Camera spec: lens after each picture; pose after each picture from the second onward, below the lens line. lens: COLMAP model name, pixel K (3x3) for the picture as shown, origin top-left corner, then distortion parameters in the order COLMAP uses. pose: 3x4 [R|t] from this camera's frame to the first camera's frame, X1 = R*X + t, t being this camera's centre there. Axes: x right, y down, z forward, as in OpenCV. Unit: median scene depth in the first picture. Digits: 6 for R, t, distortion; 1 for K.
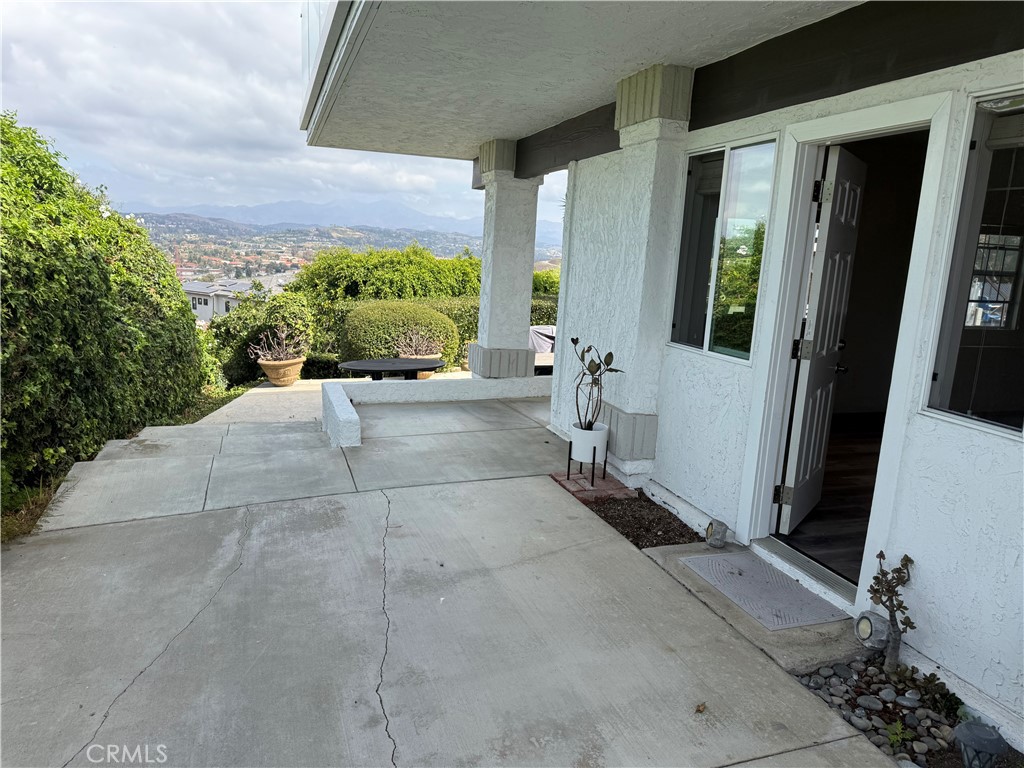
lens RADIAL K [[722.8, 0, 512.0], [0, 722.8, 384.0], [0, 0, 1]] dist [0.084712, -0.099637]
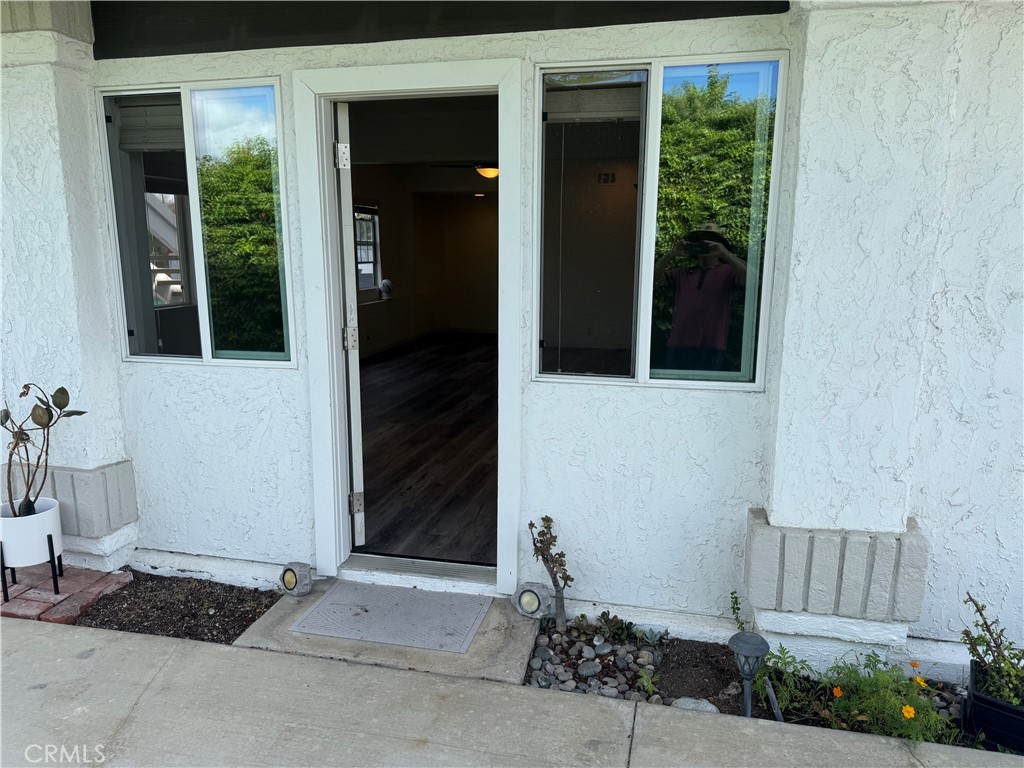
lens RADIAL K [[722.8, 0, 512.0], [0, 722.8, 384.0], [0, 0, 1]] dist [0.084712, -0.099637]
pose [[0.529605, -0.206403, 0.822749, -0.208834], [0.179568, 0.975242, 0.129071, -0.064697], [-0.829020, 0.079383, 0.553556, 0.326730]]
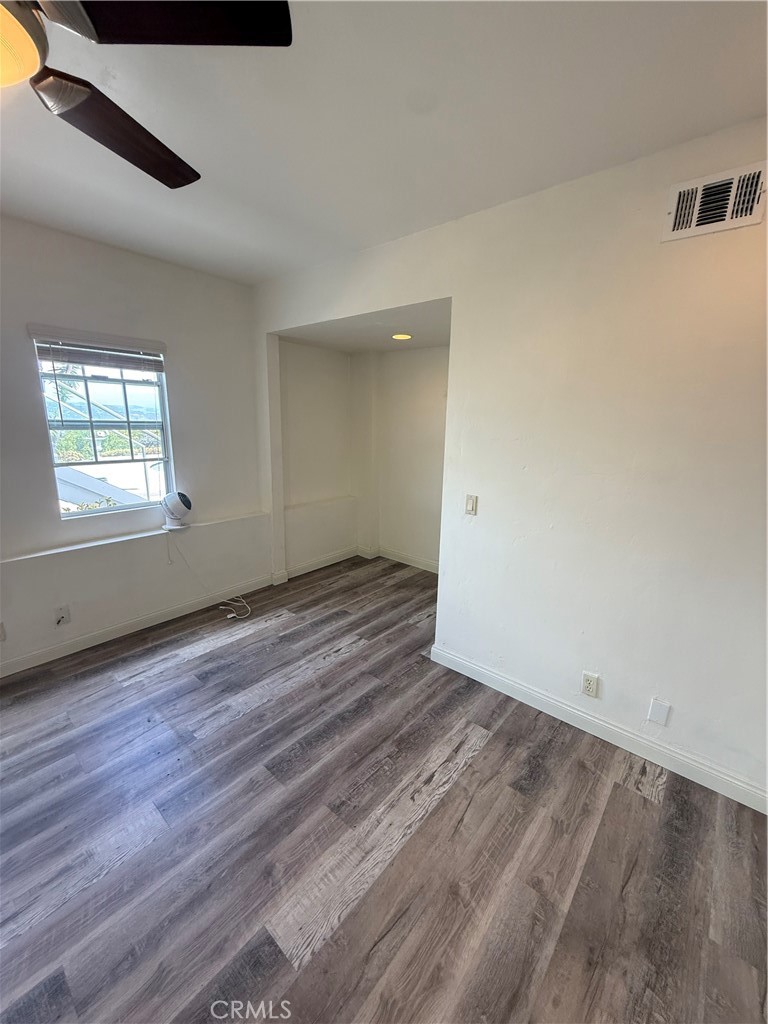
lens RADIAL K [[406.9, 0, 385.4], [0, 406.9, 509.2], [0, 0, 1]] dist [-0.000414, 0.000051]
pose [[0.857104, -0.141557, 0.495312, 1.631787], [0.114221, 0.989793, 0.085223, -0.158969], [-0.502320, -0.016470, 0.864525, 1.186967]]
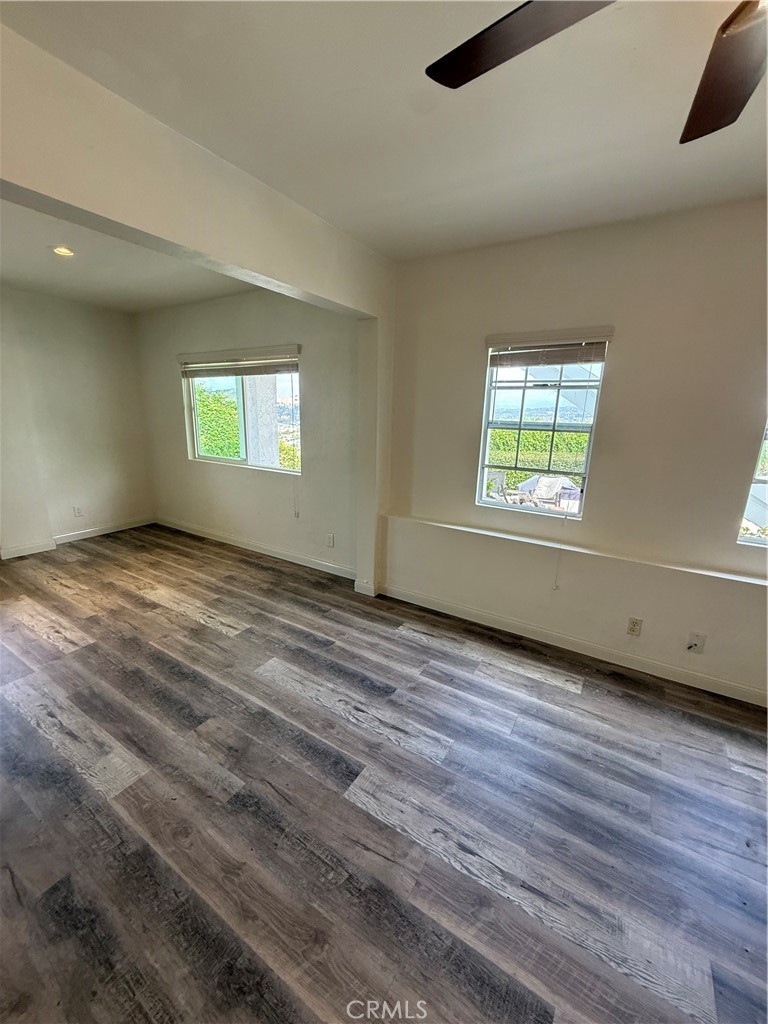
lens RADIAL K [[406.9, 0, 385.4], [0, 406.9, 509.2], [0, 0, 1]] dist [-0.000414, 0.000051]
pose [[0.641016, 0.151375, -0.752452, 1.613247], [-0.135800, 0.987260, 0.082924, -0.172966], [0.755418, 0.049028, 0.653406, 1.268821]]
